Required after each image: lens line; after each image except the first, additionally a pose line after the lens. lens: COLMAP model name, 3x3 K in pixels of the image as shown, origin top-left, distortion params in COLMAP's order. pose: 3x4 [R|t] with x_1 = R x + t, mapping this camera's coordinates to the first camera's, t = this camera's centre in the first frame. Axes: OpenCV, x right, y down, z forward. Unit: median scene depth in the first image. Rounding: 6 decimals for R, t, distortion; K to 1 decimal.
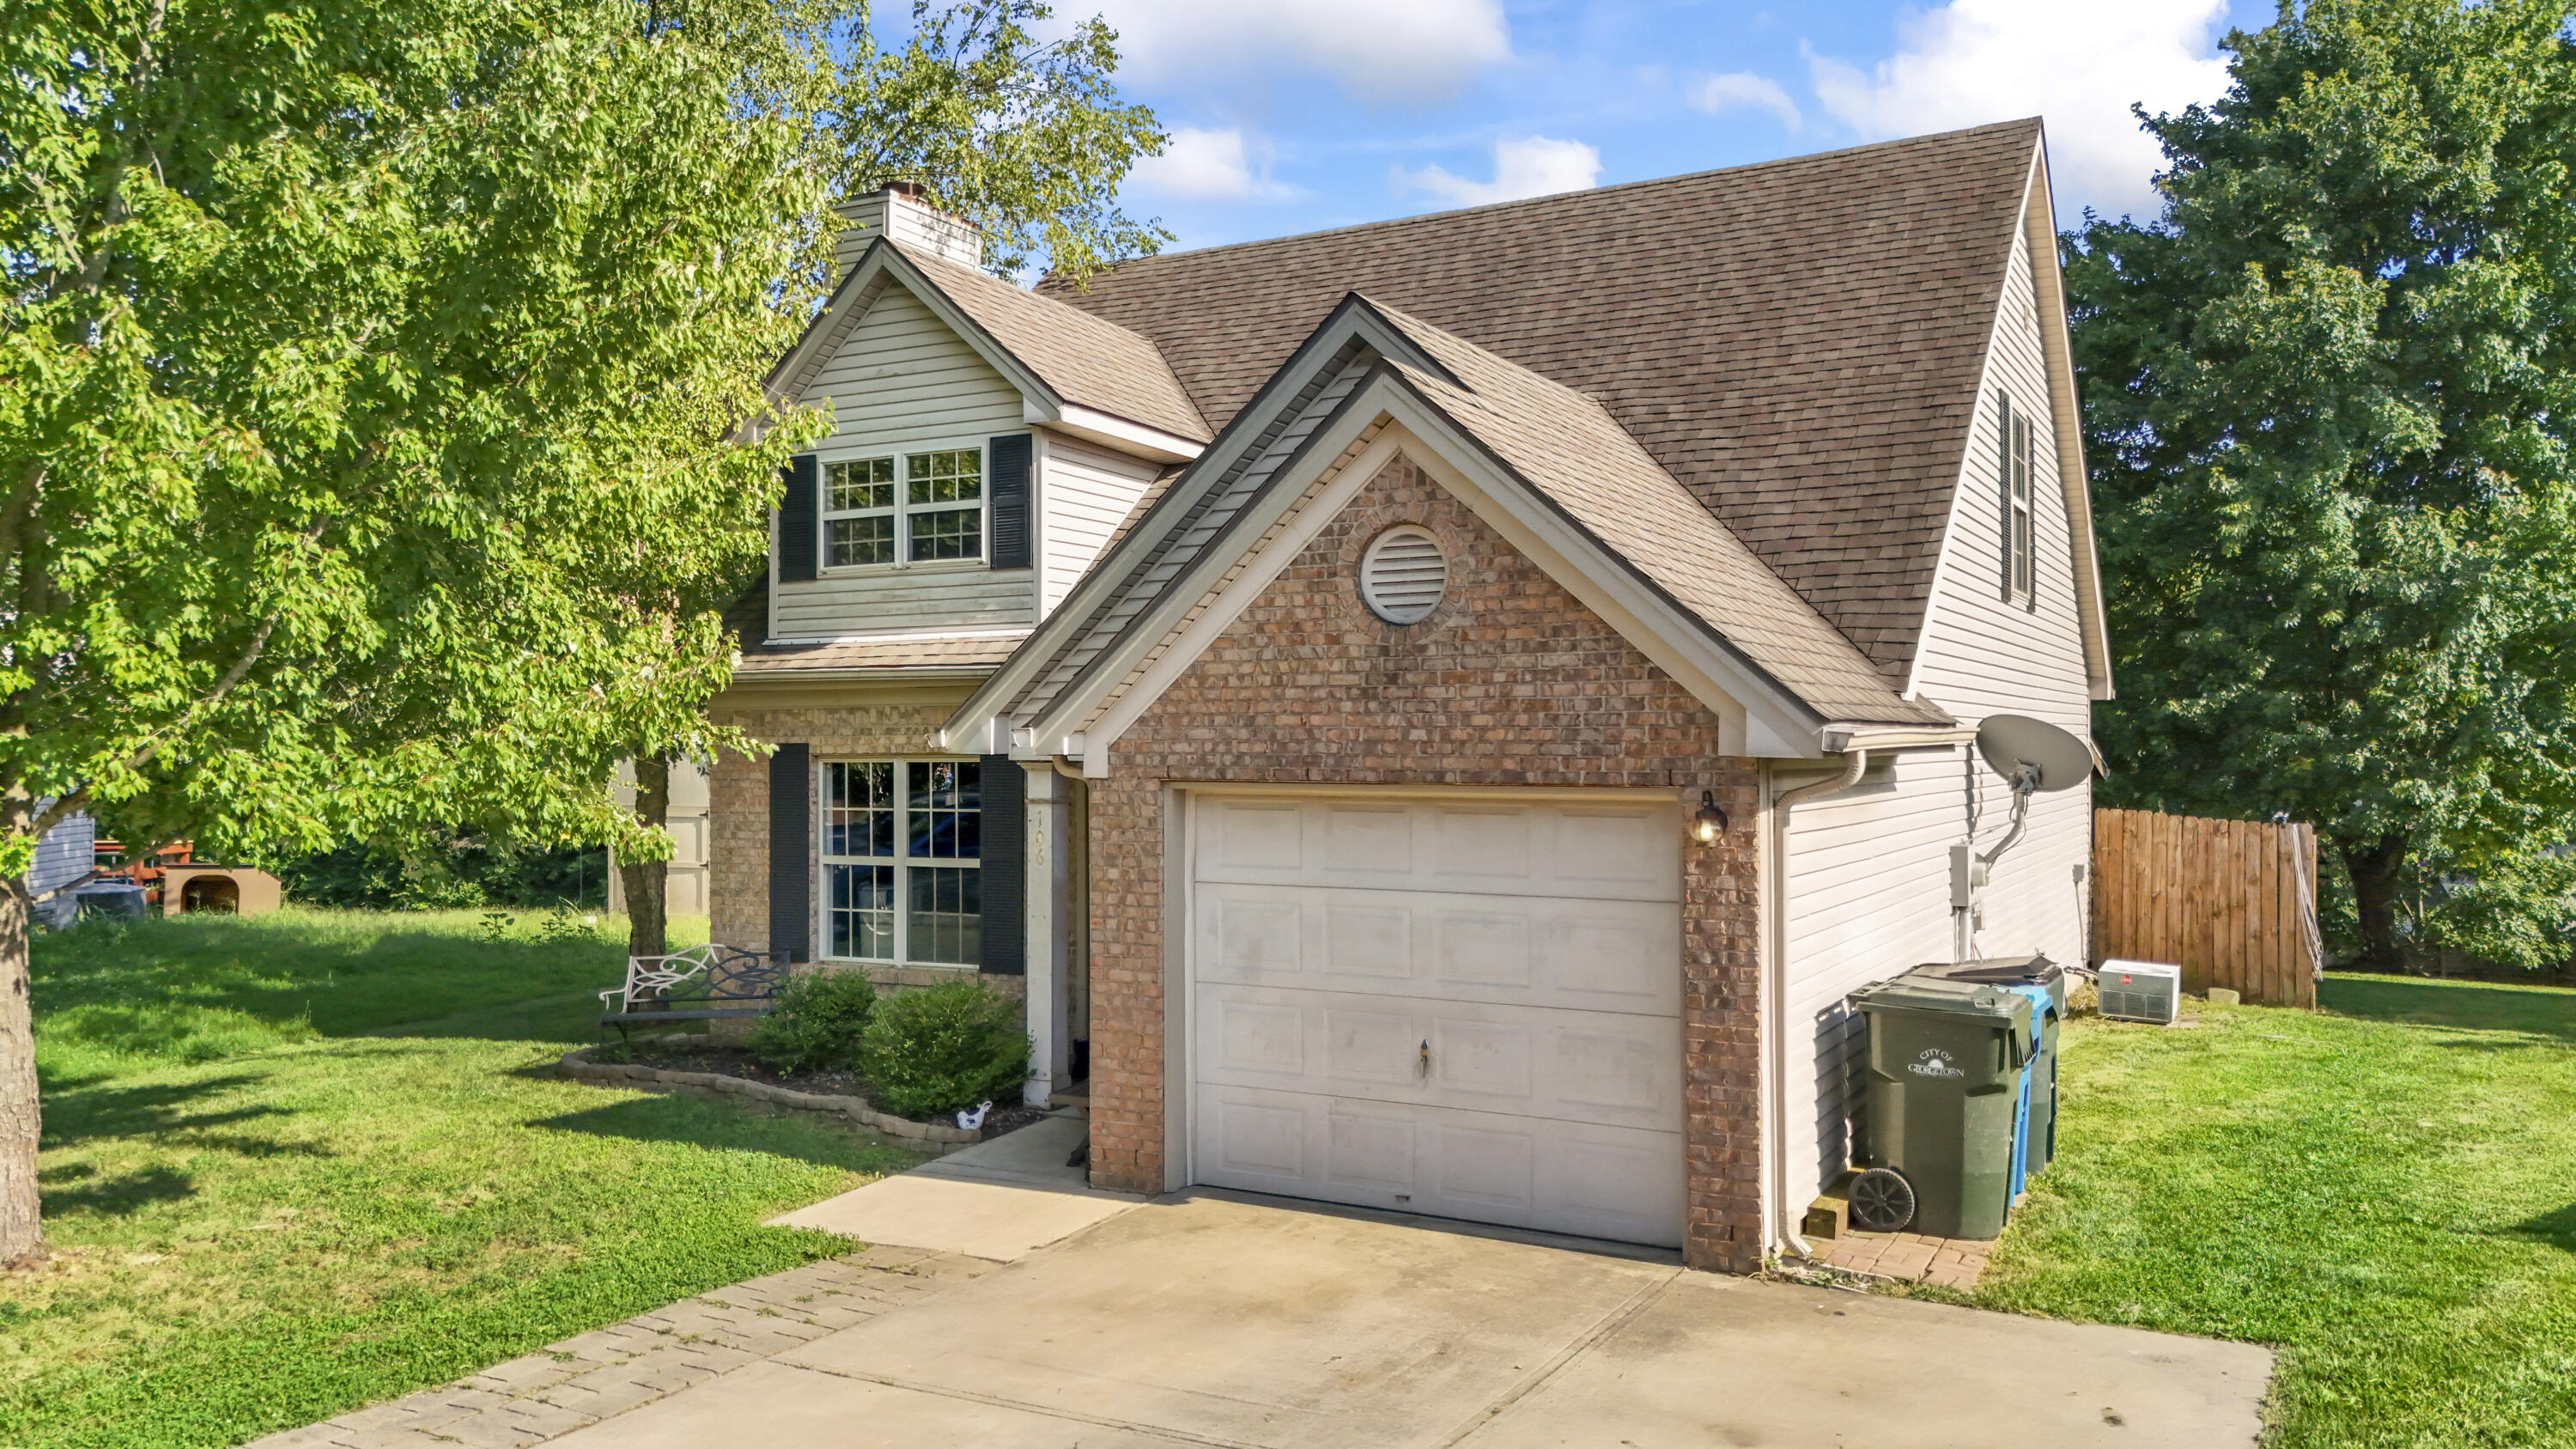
lens RADIAL K [[1908.7, 0, 1288.4], [0, 1908.7, 675.2], [0, 0, 1]] dist [0.104292, -0.146817]
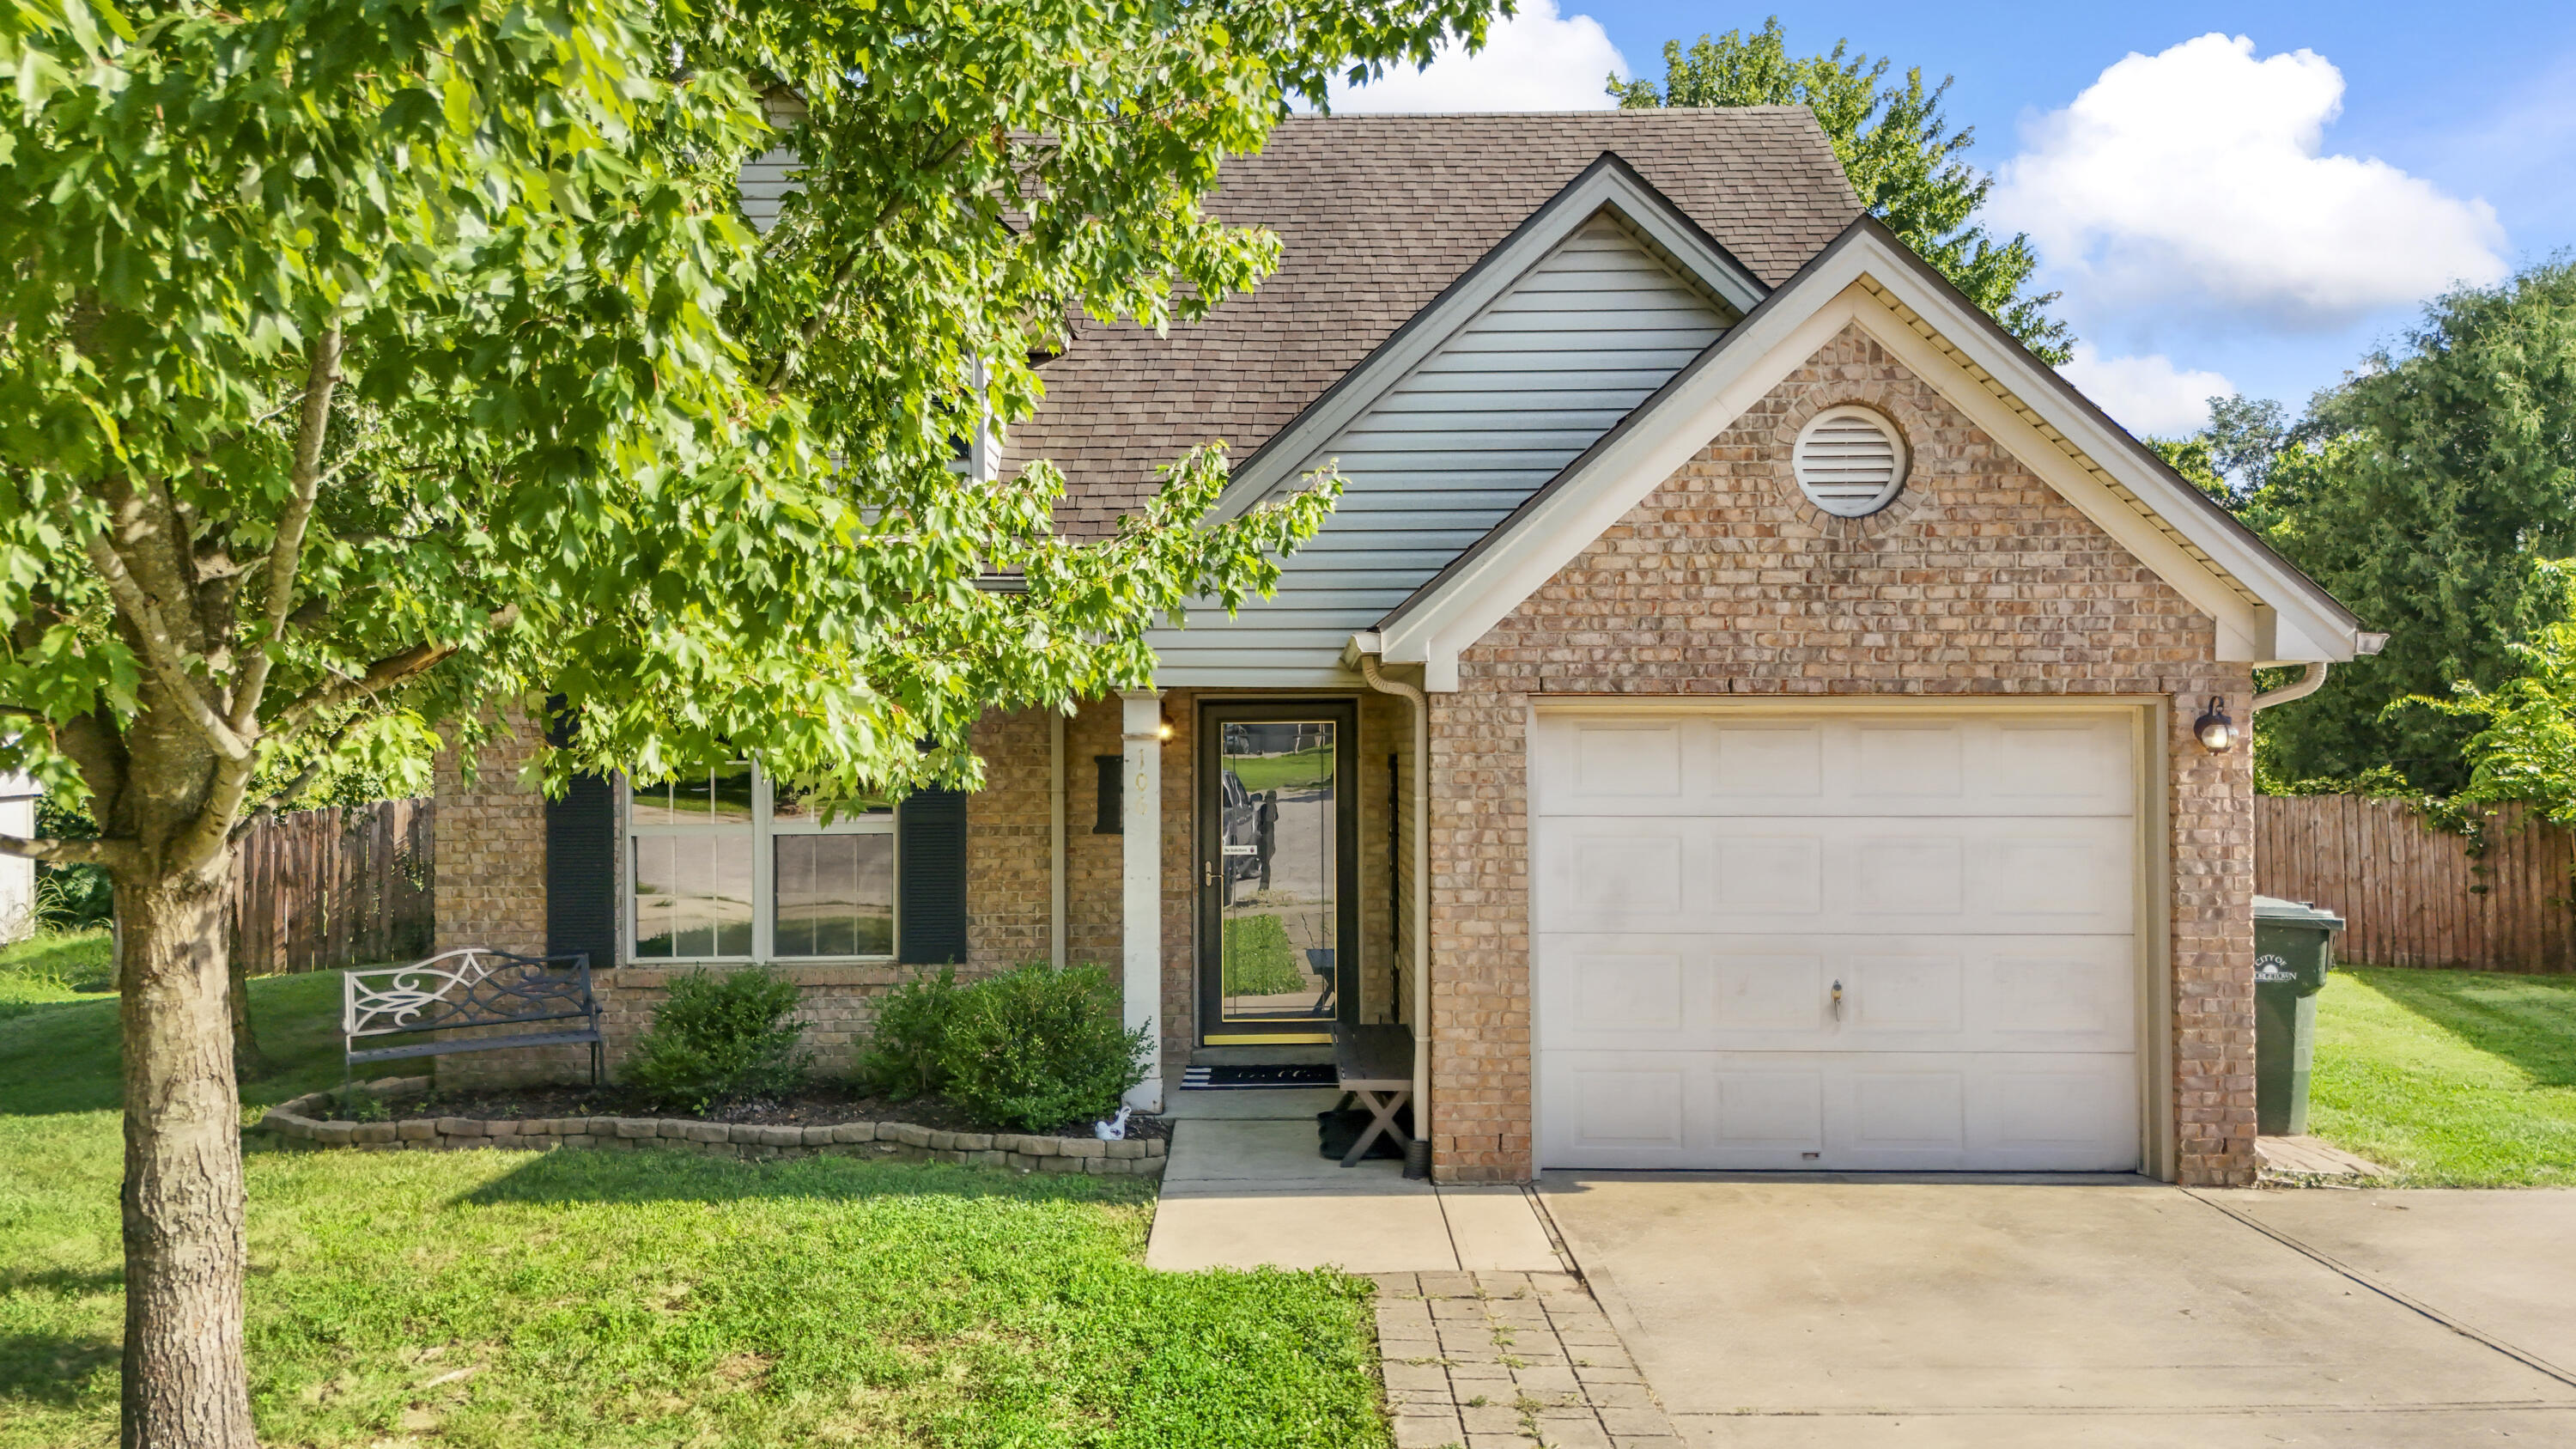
lens RADIAL K [[1931.2, 0, 1288.0], [0, 1931.2, 724.5], [0, 0, 1]] dist [0.092978, -0.115249]
pose [[0.875392, 0.007191, 0.483359, -0.606291], [-0.016306, 0.999760, 0.014658, 0.061161], [-0.483138, -0.020713, 0.875299, 0.326008]]
